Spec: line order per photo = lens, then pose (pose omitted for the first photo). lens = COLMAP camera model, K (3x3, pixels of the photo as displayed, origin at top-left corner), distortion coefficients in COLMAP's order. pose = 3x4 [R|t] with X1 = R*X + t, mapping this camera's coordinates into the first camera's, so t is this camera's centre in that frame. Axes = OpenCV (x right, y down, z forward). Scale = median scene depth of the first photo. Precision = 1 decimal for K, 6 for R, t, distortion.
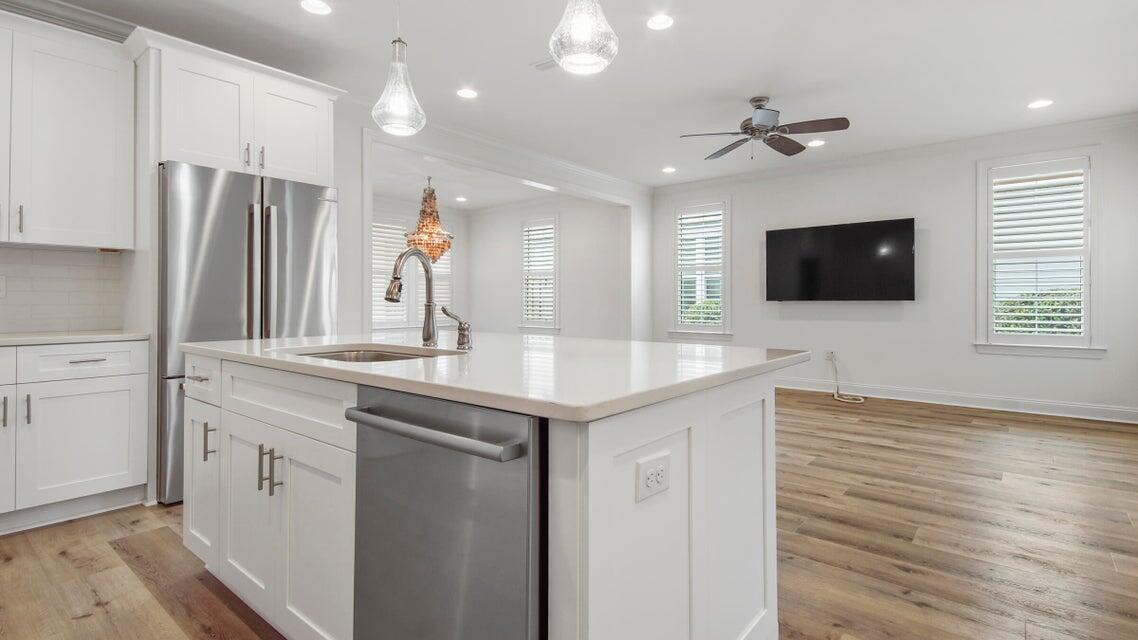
lens RADIAL K [[536.4, 0, 581.5], [0, 536.4, 298.8], [0, 0, 1]] dist [0.017142, -0.009705]
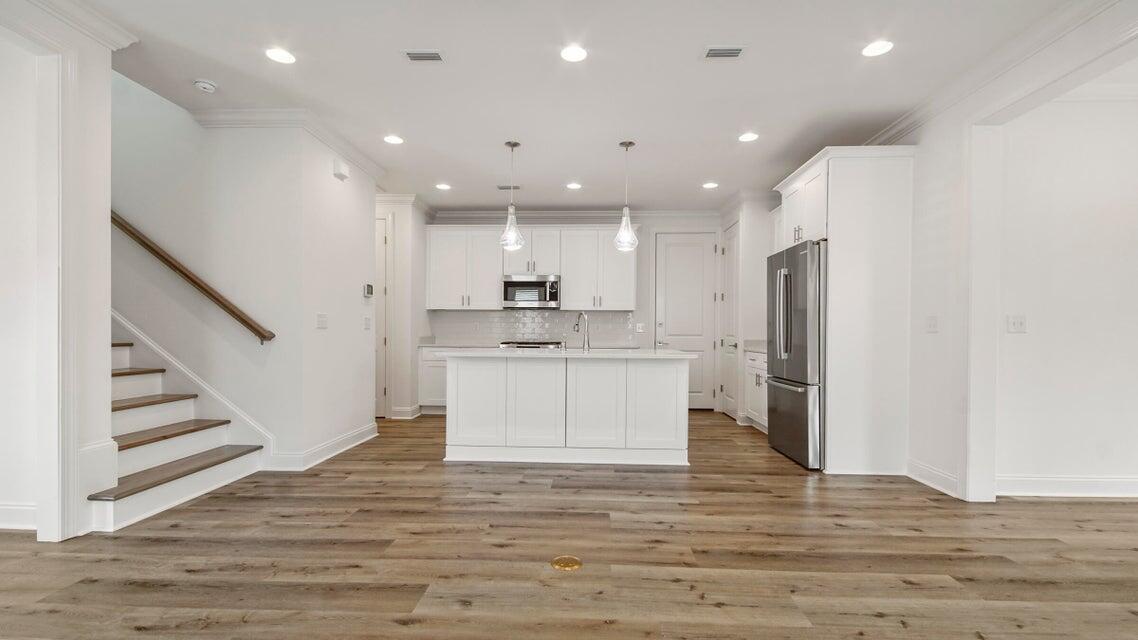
lens RADIAL K [[514.5, 0, 575.9], [0, 514.5, 338.1], [0, 0, 1]] dist [0.012198, -0.004291]
pose [[-0.803361, 0.000543, -0.595492, 0.925217], [-0.005165, 0.999956, 0.007880, 0.012901], [0.595470, 0.009406, -0.803323, 2.301846]]
